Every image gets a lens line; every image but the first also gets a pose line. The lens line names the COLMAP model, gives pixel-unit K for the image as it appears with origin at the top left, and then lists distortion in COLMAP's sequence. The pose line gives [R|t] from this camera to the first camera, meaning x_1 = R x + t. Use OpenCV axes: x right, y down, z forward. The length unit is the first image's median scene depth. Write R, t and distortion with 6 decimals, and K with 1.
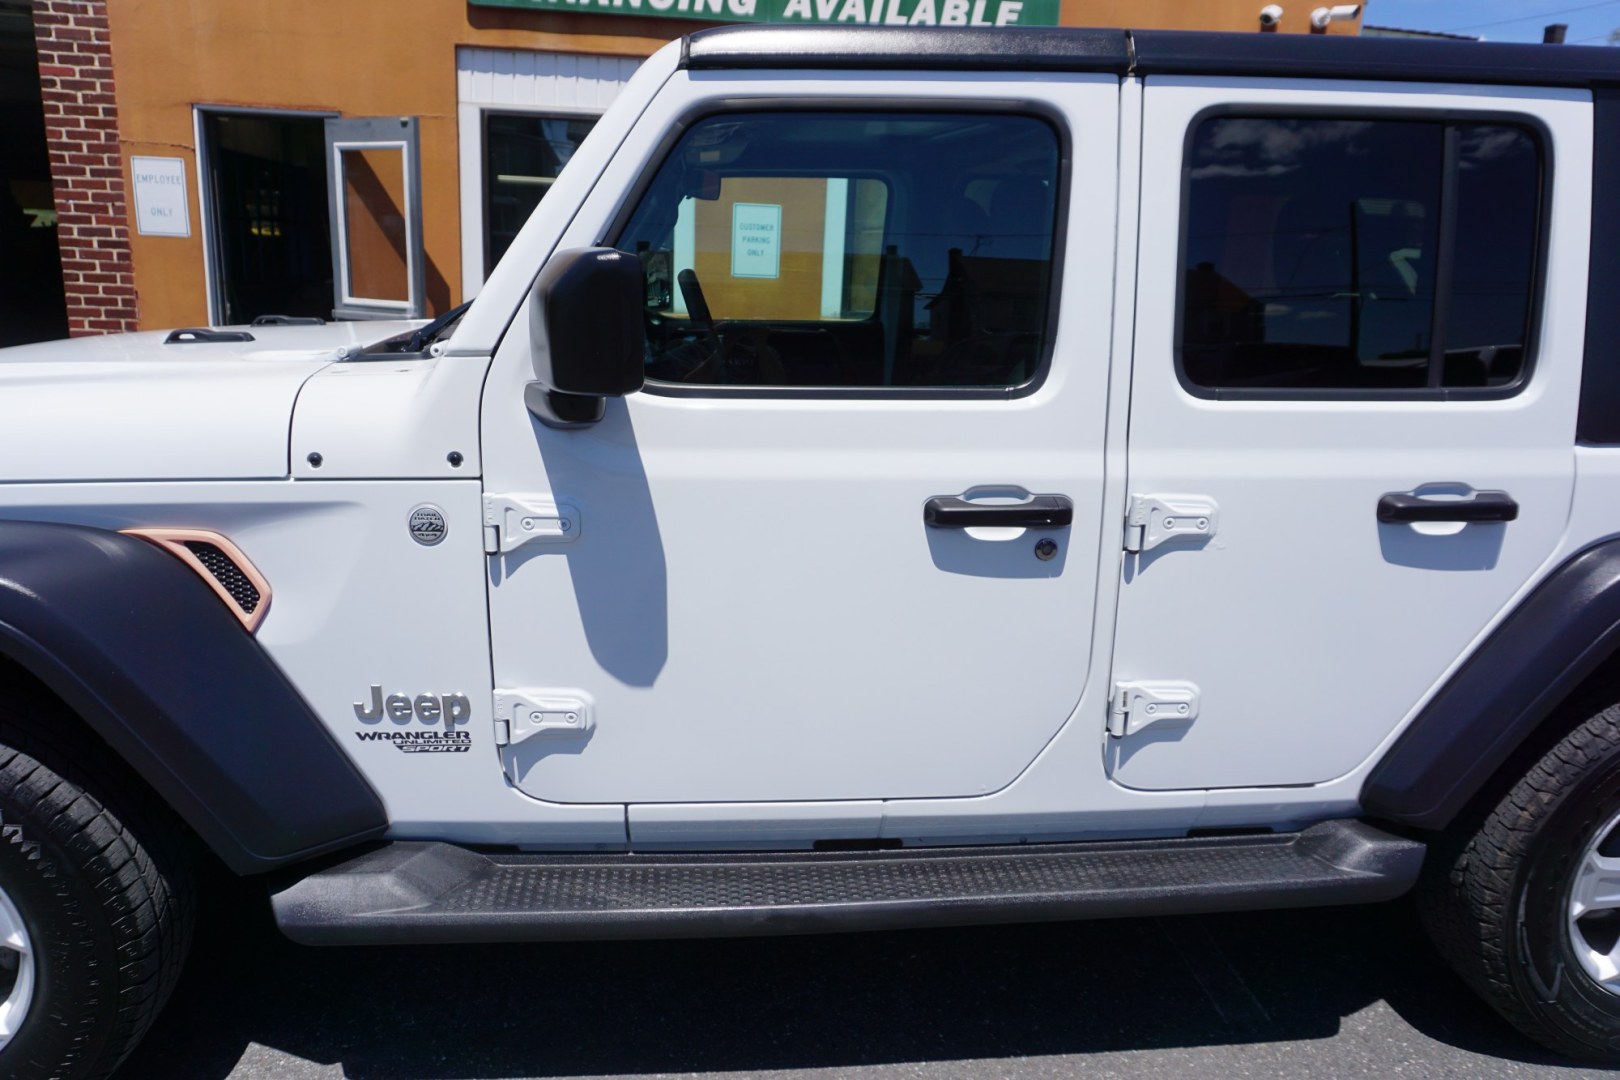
lens RADIAL K [[1089.9, 0, 804.8], [0, 1089.9, 532.9], [0, 0, 1]] dist [-0.049846, 0.035960]
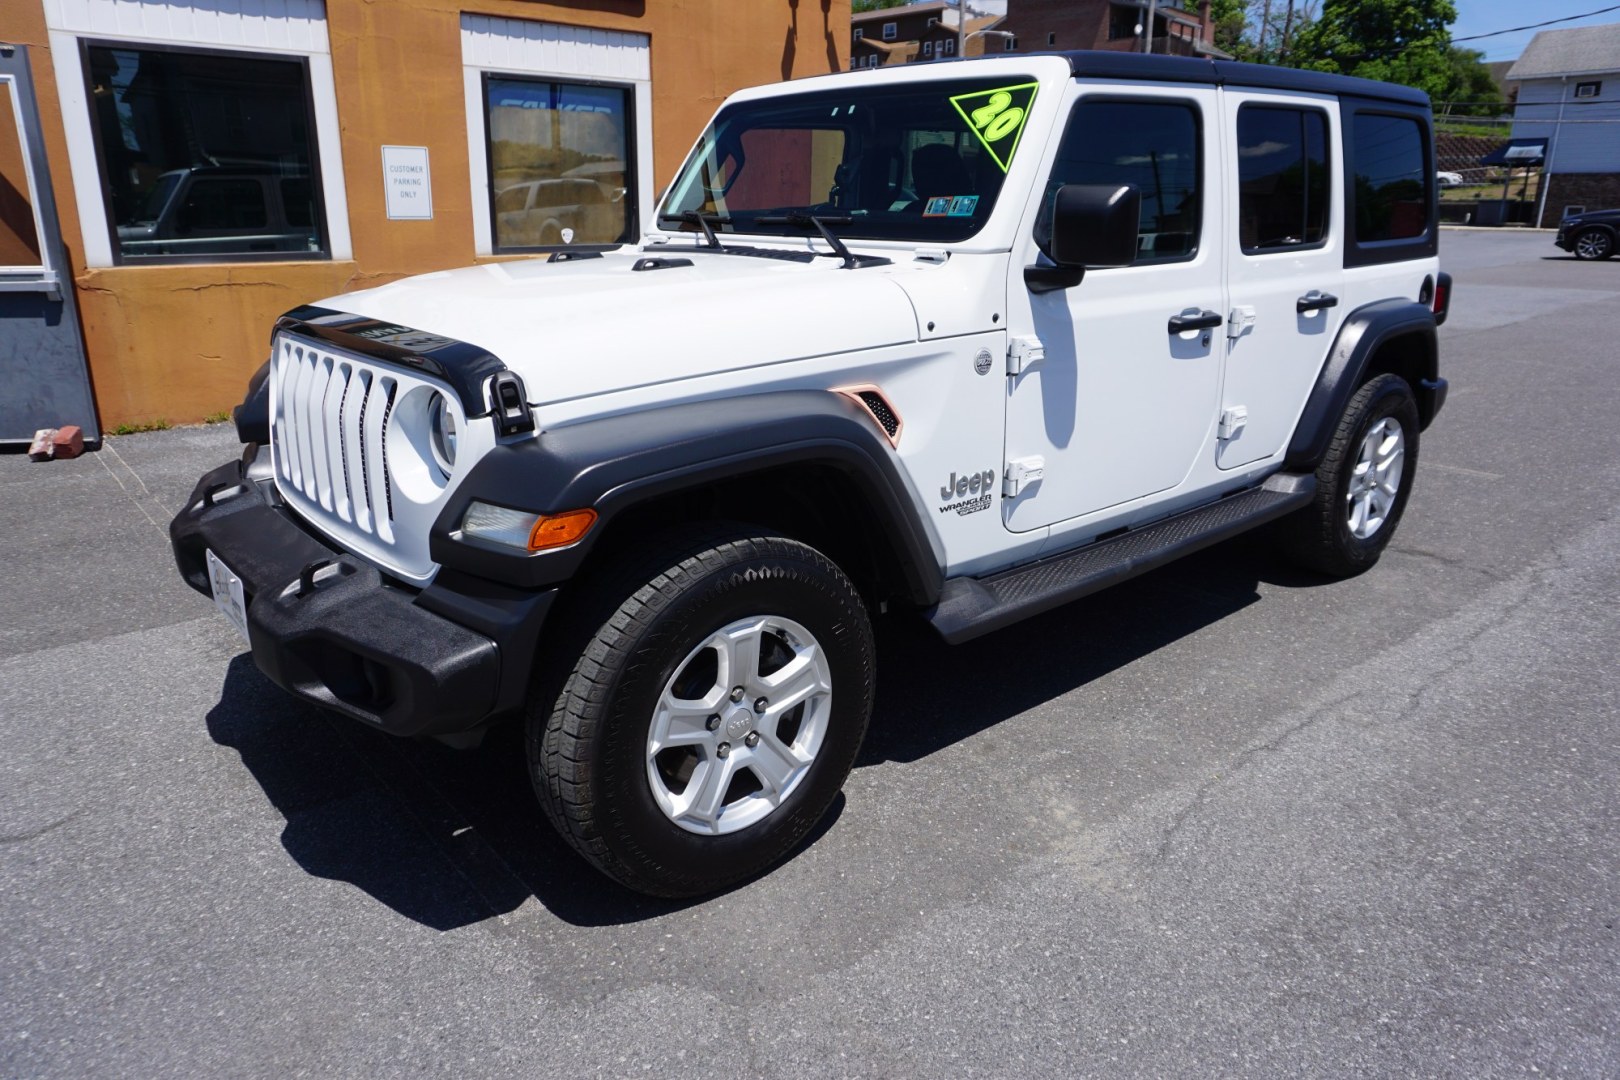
lens RADIAL K [[1089.9, 0, 804.8], [0, 1089.9, 532.9], [0, 0, 1]] dist [-0.049846, 0.035960]
pose [[0.820756, -0.201125, 0.534703, -1.391480], [0.170145, 0.979561, 0.107286, 0.021887], [-0.545353, 0.002921, 0.838202, -0.184774]]
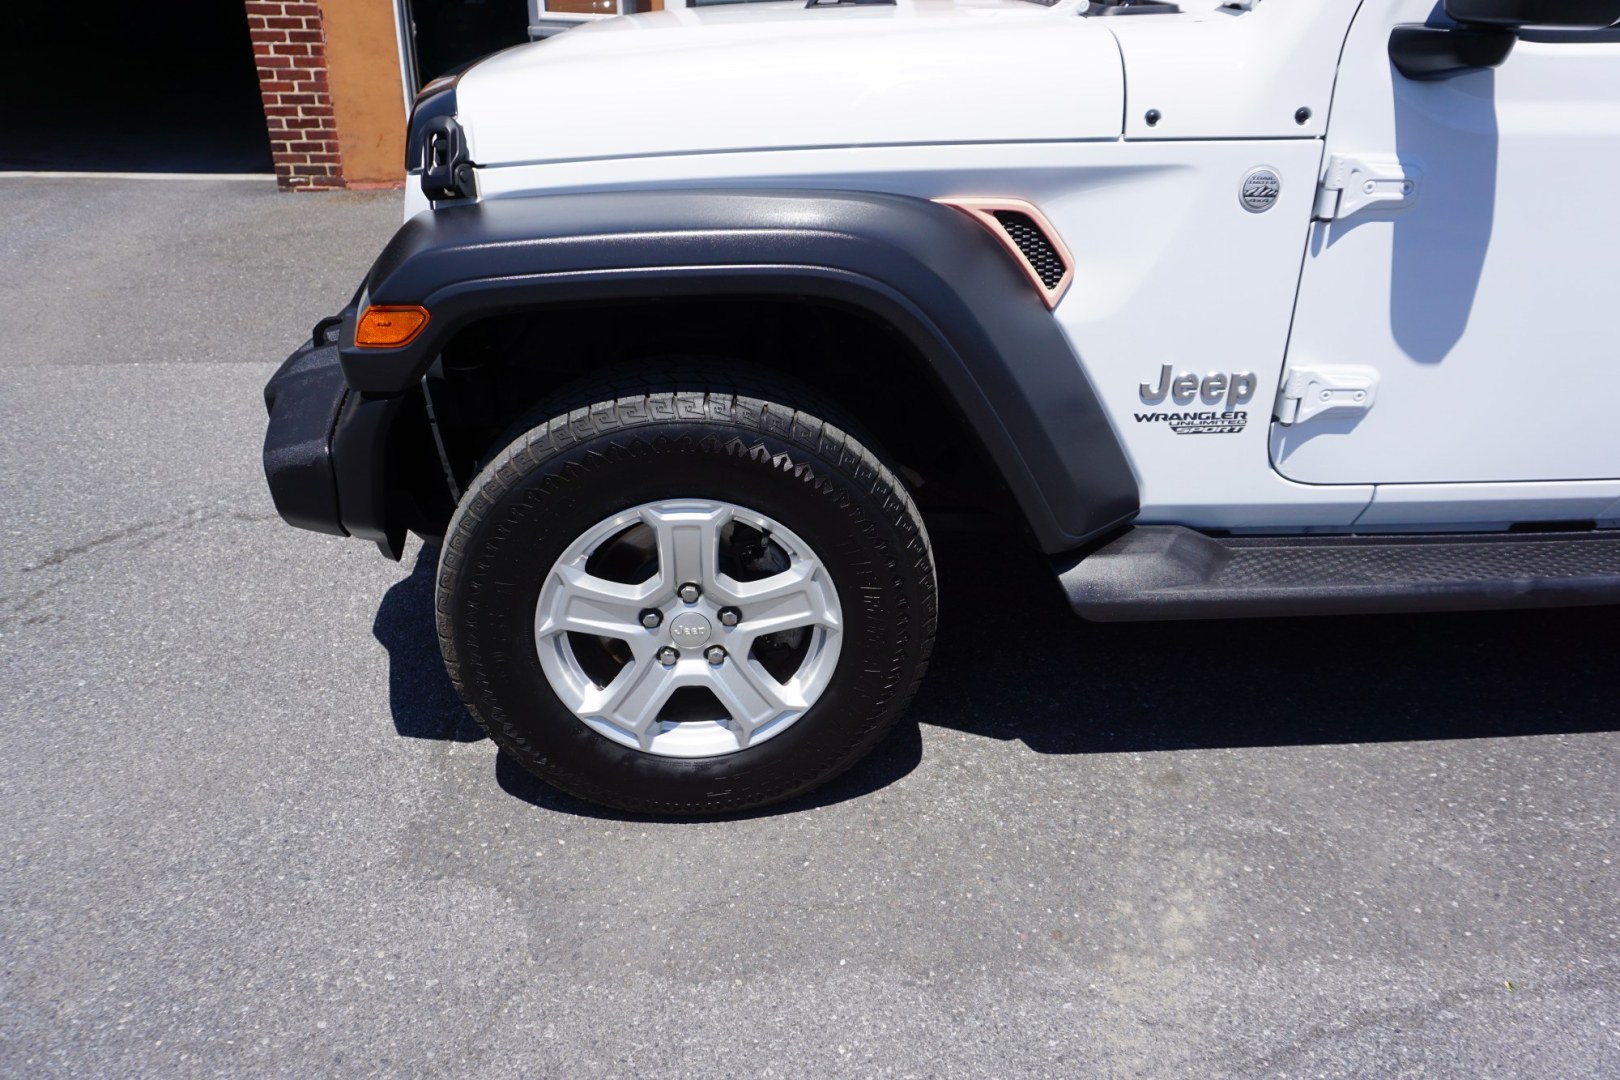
lens RADIAL K [[1089.9, 0, 804.8], [0, 1089.9, 532.9], [0, 0, 1]] dist [-0.049846, 0.035960]
pose [[0.999457, -0.007828, -0.032020, -0.679627], [0.014740, 0.974992, 0.221750, 0.066467], [0.029484, -0.222101, 0.974578, 0.004685]]
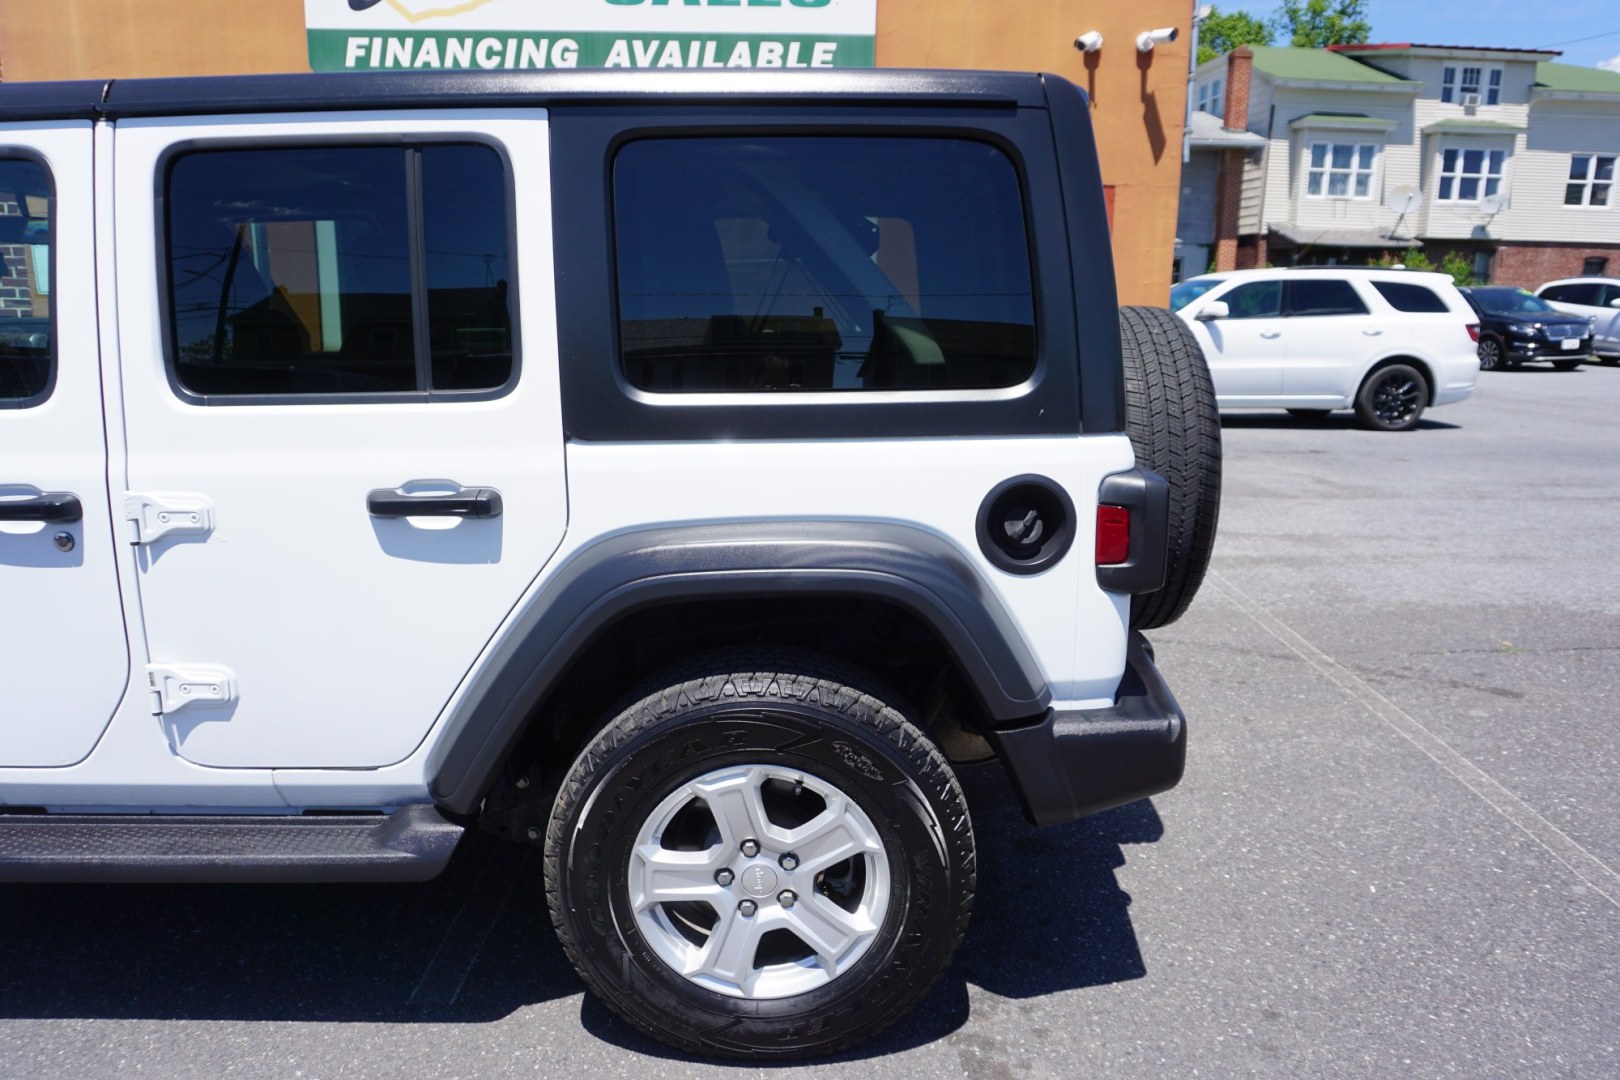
lens RADIAL K [[1089.6, 0, 806.6], [0, 1089.6, 533.6], [0, 0, 1]] dist [-0.054987, 0.037505]
pose [[0.994331, -0.005840, -0.106167, 1.088567], [0.001823, 0.999280, -0.037895, 0.048832], [0.106312, 0.037486, 0.993626, -0.015133]]
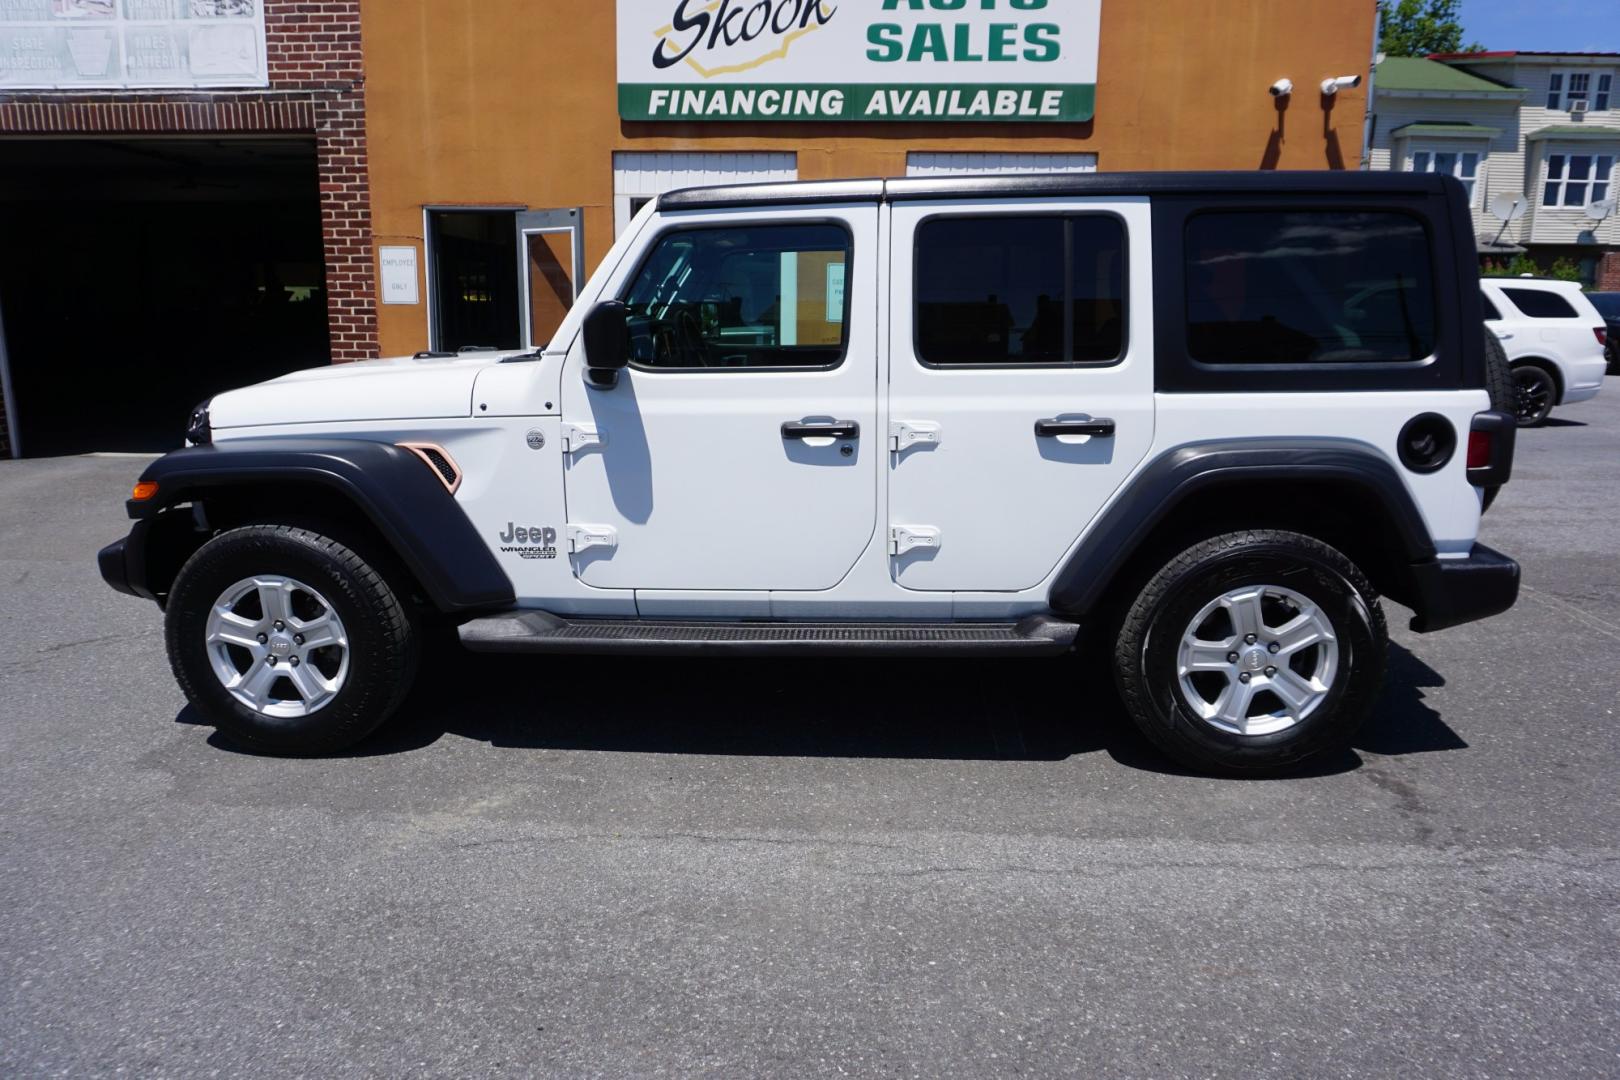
lens RADIAL K [[1089.9, 0, 804.8], [0, 1089.9, 532.9], [0, 0, 1]] dist [-0.049846, 0.035960]
pose [[0.986269, 0.001251, -0.165144, 0.457409], [-0.008923, 0.998914, -0.045724, 0.242701], [0.164907, 0.046570, 0.985209, -0.858775]]
